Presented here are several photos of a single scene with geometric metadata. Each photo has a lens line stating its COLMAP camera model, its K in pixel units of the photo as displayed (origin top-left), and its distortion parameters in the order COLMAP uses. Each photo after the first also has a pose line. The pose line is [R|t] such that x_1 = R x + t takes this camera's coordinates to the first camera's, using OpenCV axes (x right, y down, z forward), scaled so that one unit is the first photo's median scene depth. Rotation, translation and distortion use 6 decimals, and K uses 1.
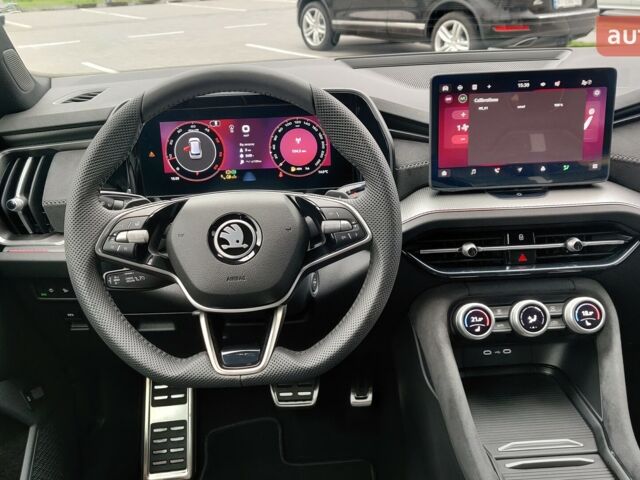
lens RADIAL K [[648.3, 0, 320.0], [0, 648.3, 240.0], [0, 0, 1]] dist [0.020123, 0.009221]
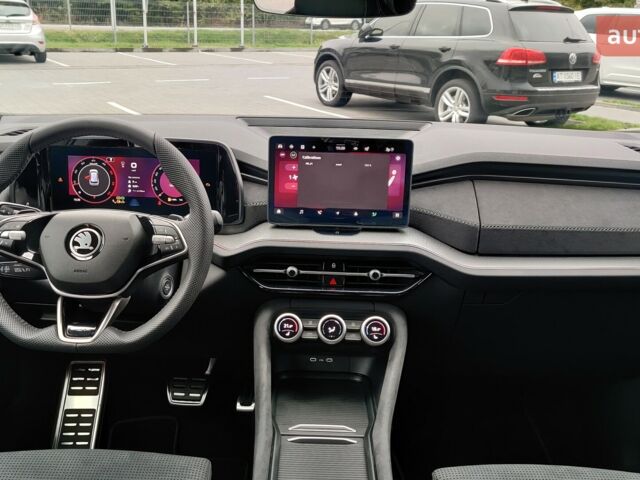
lens RADIAL K [[645.1, 0, 306.0], [0, 645.1, 239.3], [0, 0, 1]] dist [0.029999, -0.006613]
pose [[0.995459, 0.080220, -0.051247, 0.303650], [-0.083946, 0.993625, -0.075246, 0.041965], [0.044884, 0.079207, 0.995847, -0.250997]]
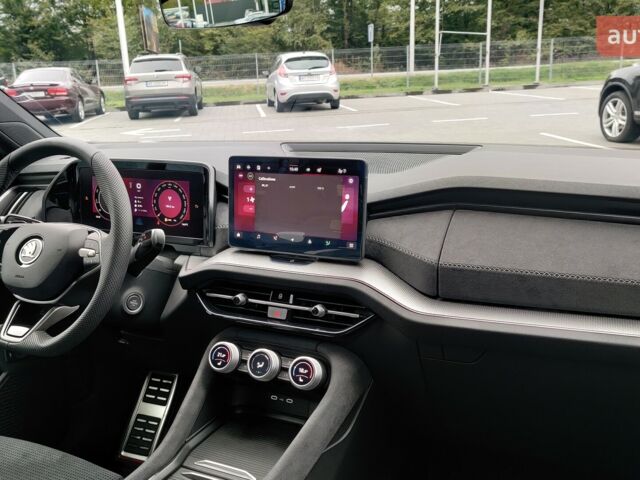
lens RADIAL K [[645.1, 0, 306.0], [0, 645.1, 239.3], [0, 0, 1]] dist [0.029999, -0.006613]
pose [[0.865998, 0.126186, -0.483864, 0.862131], [-0.184620, 0.979955, -0.074863, -0.025418], [0.464717, 0.154163, 0.871936, -0.003203]]
